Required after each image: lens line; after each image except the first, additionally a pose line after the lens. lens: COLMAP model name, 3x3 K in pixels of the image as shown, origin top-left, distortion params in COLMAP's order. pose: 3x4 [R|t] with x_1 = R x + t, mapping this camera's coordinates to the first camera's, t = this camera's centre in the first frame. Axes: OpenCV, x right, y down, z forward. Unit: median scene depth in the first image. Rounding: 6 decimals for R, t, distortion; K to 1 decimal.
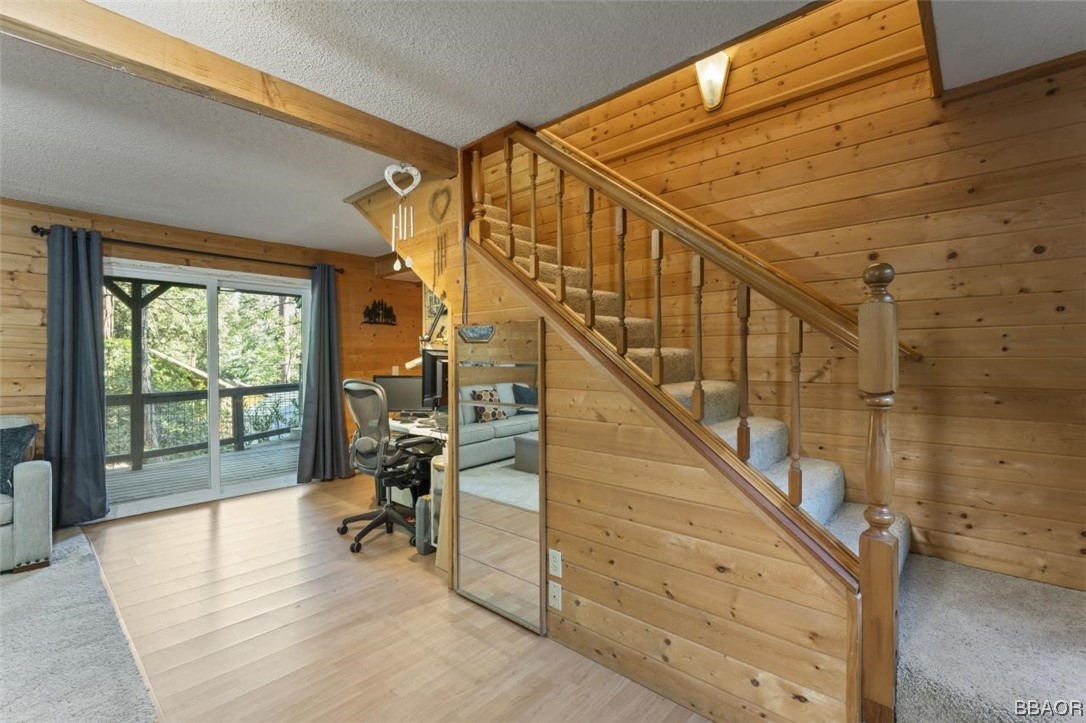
lens RADIAL K [[491.1, 0, 540.5], [0, 491.1, 355.6], [0, 0, 1]] dist [-0.005250, 0.000464]
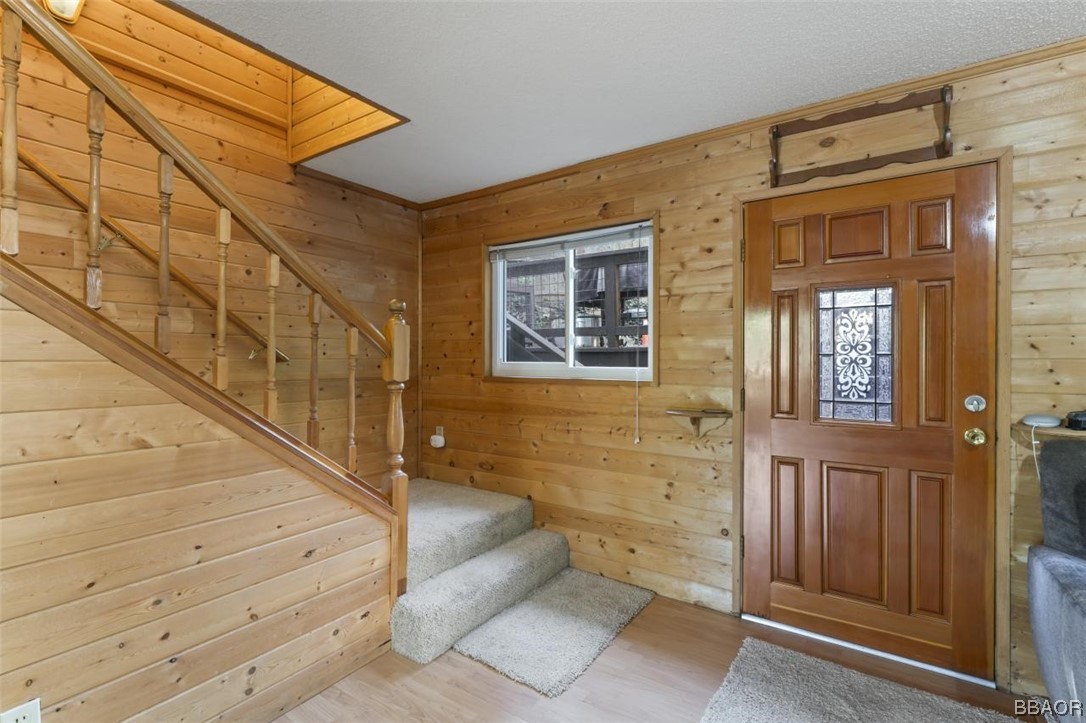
lens RADIAL K [[491.1, 0, 536.6], [0, 491.1, 359.6], [0, 0, 1]] dist [-0.005250, 0.000464]
pose [[-0.135078, 0.004981, 0.990822, -0.629905], [-0.000866, 0.999986, -0.005146, 0.012046], [-0.990835, -0.001554, -0.135072, 0.533502]]
